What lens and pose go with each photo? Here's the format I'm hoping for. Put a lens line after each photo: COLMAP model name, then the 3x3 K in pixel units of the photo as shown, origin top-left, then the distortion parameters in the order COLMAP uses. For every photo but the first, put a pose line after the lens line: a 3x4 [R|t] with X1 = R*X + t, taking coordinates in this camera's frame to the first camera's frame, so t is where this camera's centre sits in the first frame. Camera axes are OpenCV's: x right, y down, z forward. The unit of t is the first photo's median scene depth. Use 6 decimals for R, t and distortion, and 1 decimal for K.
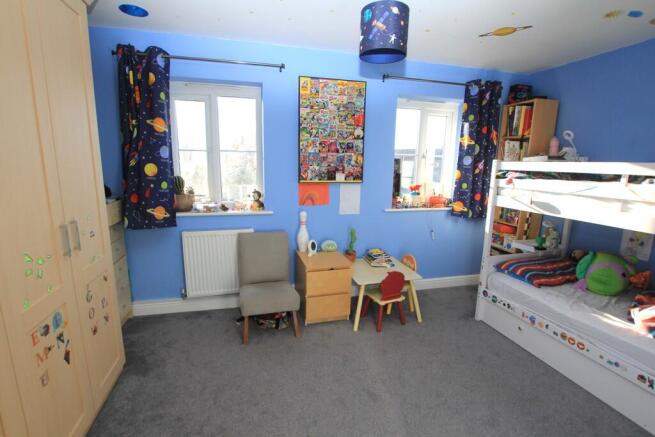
lens RADIAL K [[304.0, 0, 325.6], [0, 304.0, 218.7], [0, 0, 1]] dist [-0.018038, -0.000419]
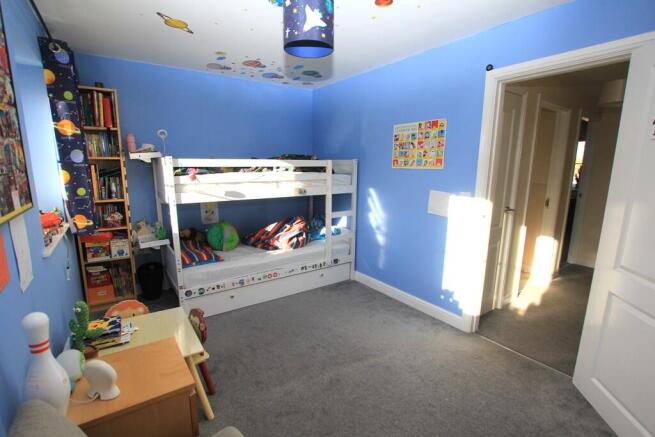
lens RADIAL K [[304.0, 0, 324.8], [0, 304.0, 217.8], [0, 0, 1]] dist [-0.018038, -0.000419]
pose [[-0.331773, -0.186415, 0.924757, -0.524024], [0.160633, 0.954802, 0.250101, -0.175899], [-0.929583, 0.231523, -0.286833, 0.891692]]
